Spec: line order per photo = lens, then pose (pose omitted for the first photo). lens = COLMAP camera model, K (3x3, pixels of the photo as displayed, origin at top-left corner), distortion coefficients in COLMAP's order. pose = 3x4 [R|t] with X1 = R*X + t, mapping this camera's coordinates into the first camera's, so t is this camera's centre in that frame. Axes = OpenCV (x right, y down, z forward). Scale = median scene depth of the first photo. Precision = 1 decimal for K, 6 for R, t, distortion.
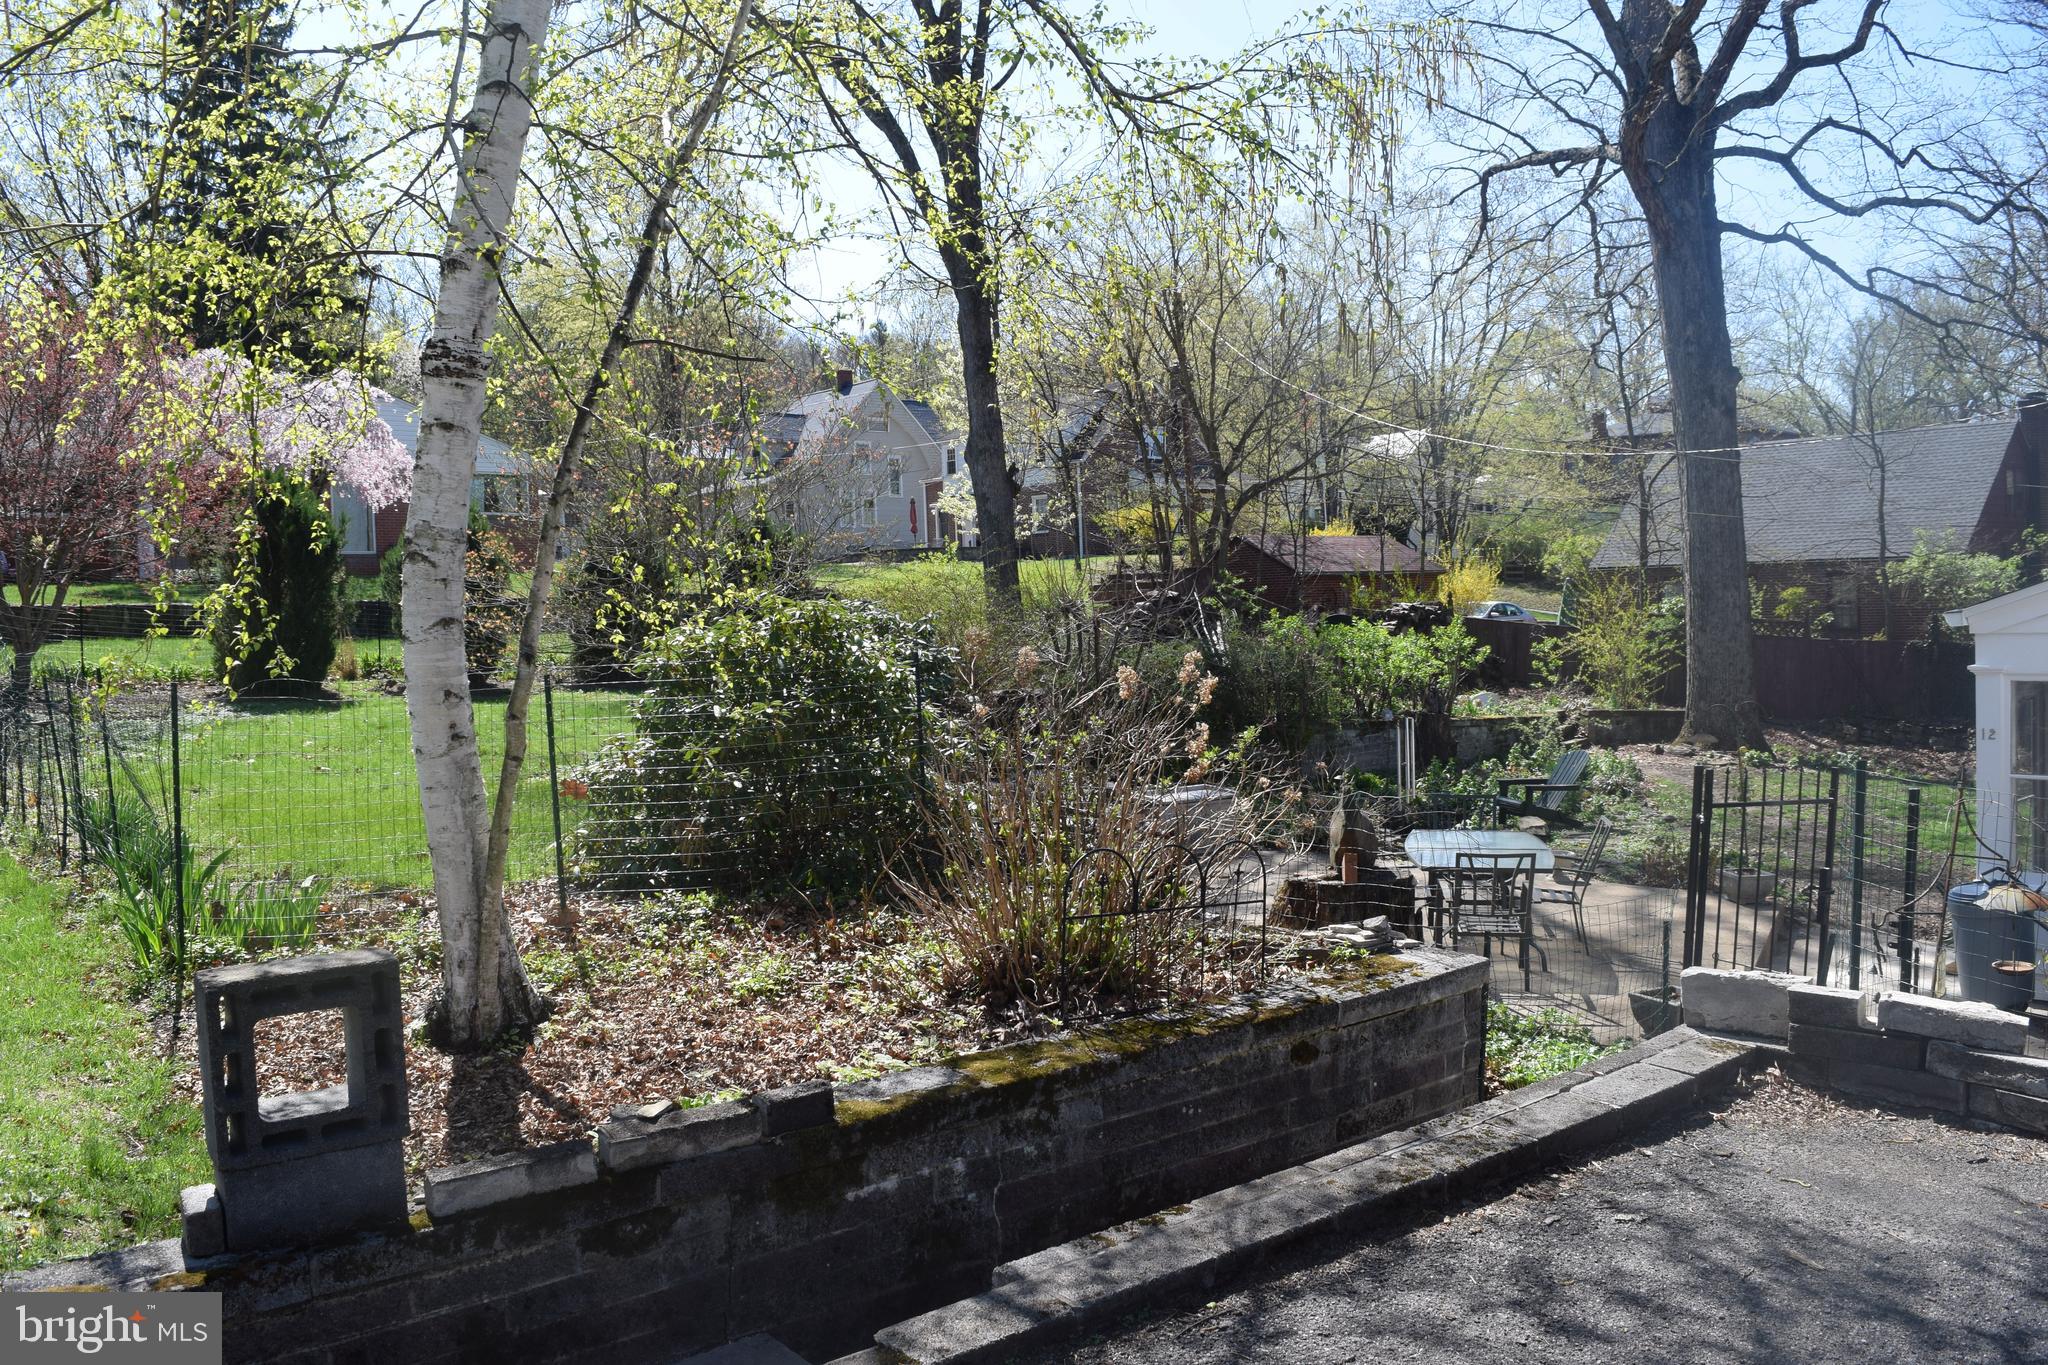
lens RADIAL K [[1614.9, 0, 1024.0], [0, 1614.9, 682.5], [0, 0, 1]] dist [-0.095509, 0.017850]
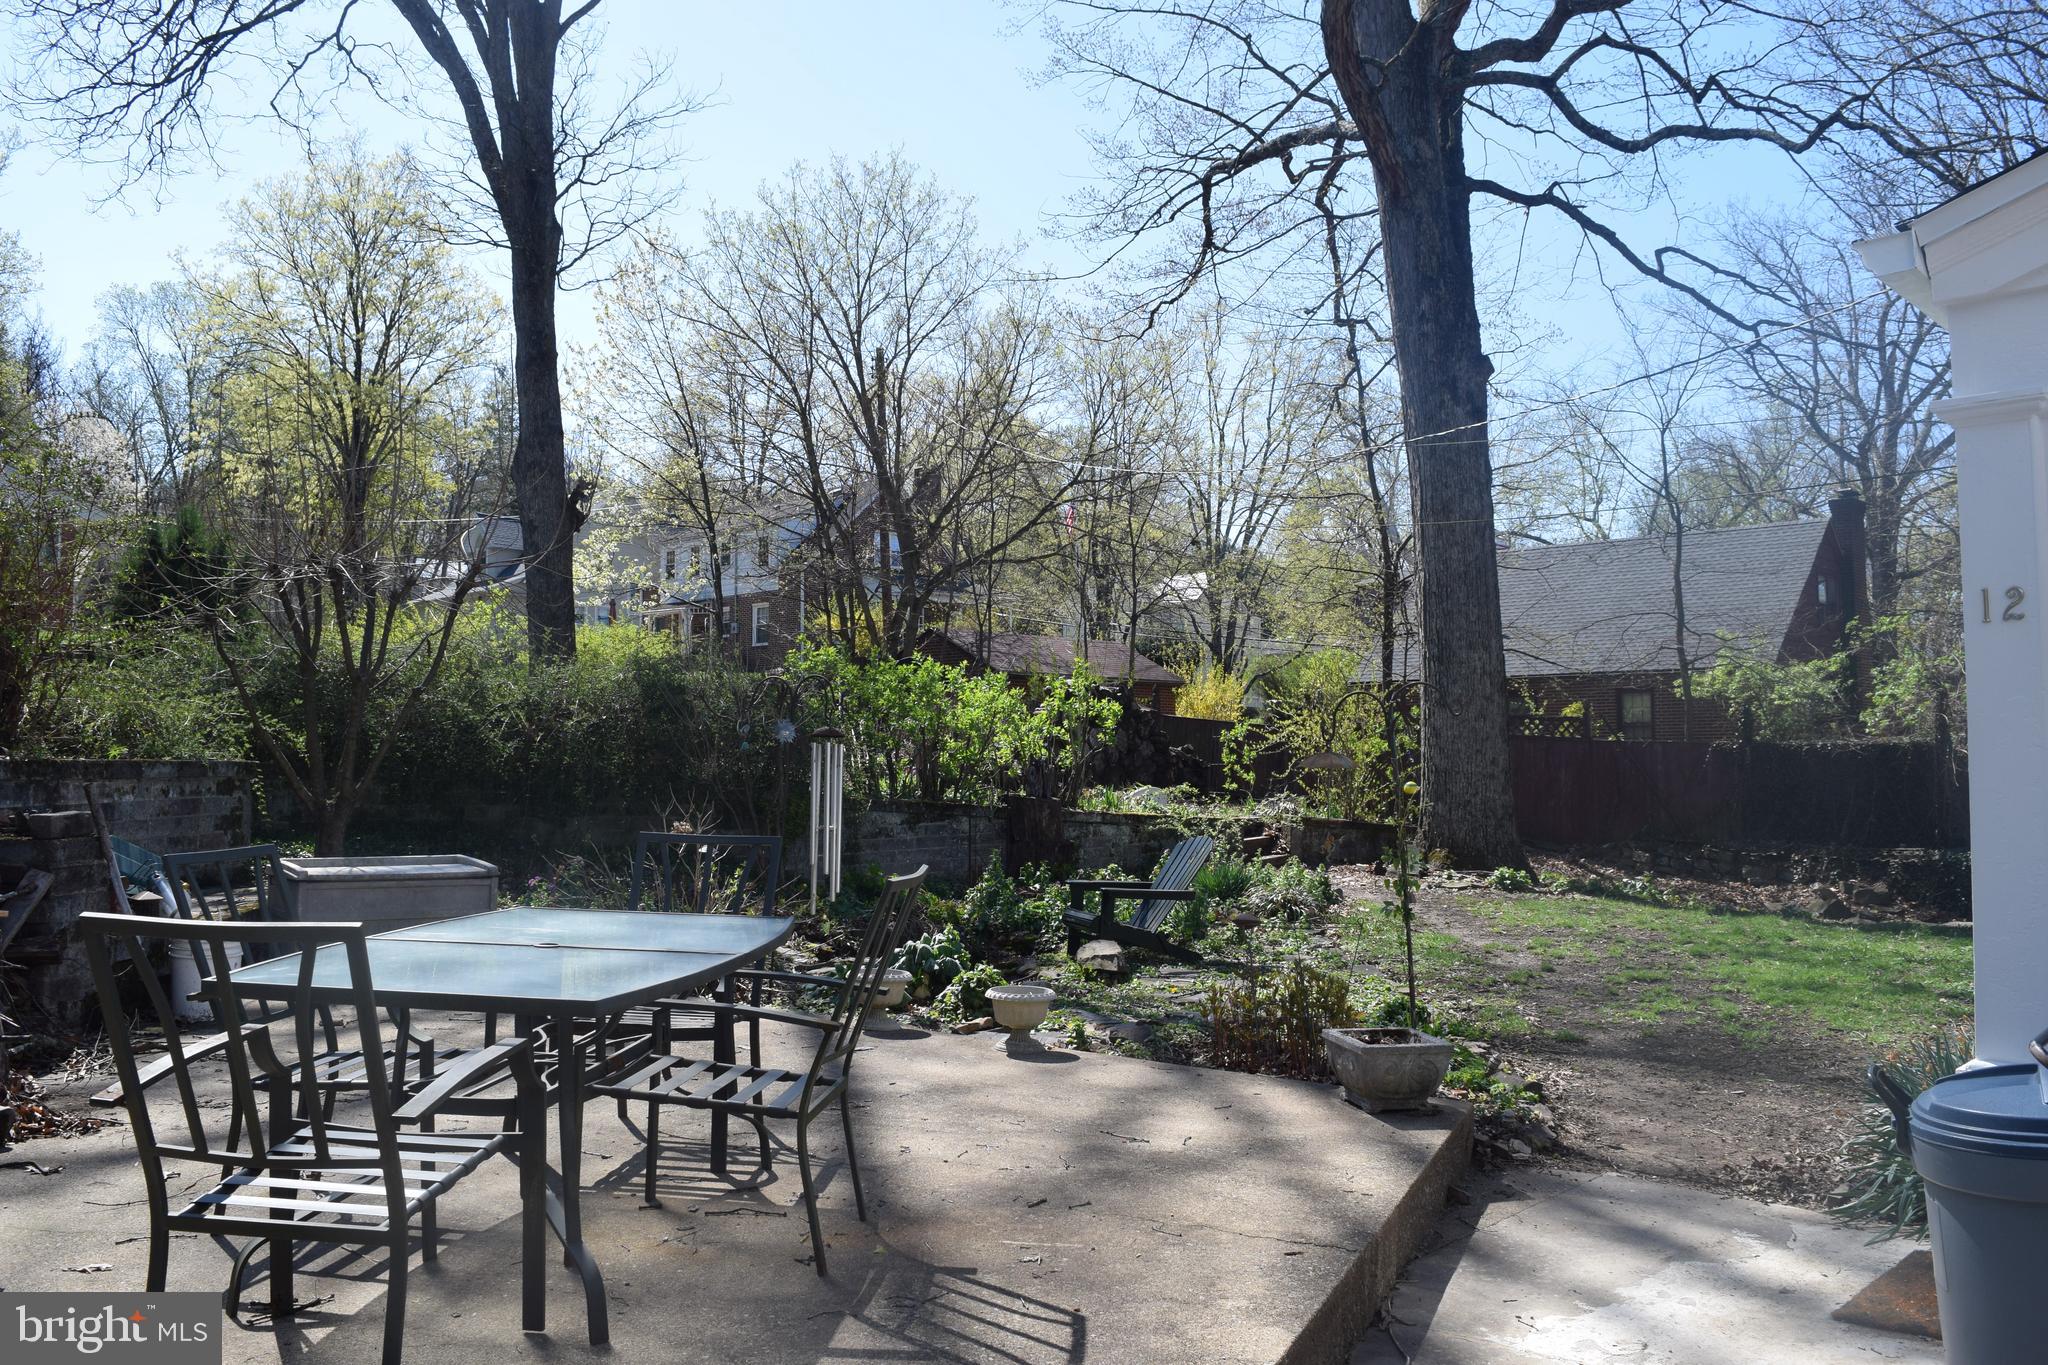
lens RADIAL K [[1614.9, 0, 1024.0], [0, 1614.9, 682.5], [0, 0, 1]] dist [-0.095509, 0.017850]
pose [[0.993671, 0.035351, 0.106621, 0.154389], [-0.024428, 0.994478, -0.102063, 0.035256], [-0.109641, 0.098813, 0.989047, 0.284159]]
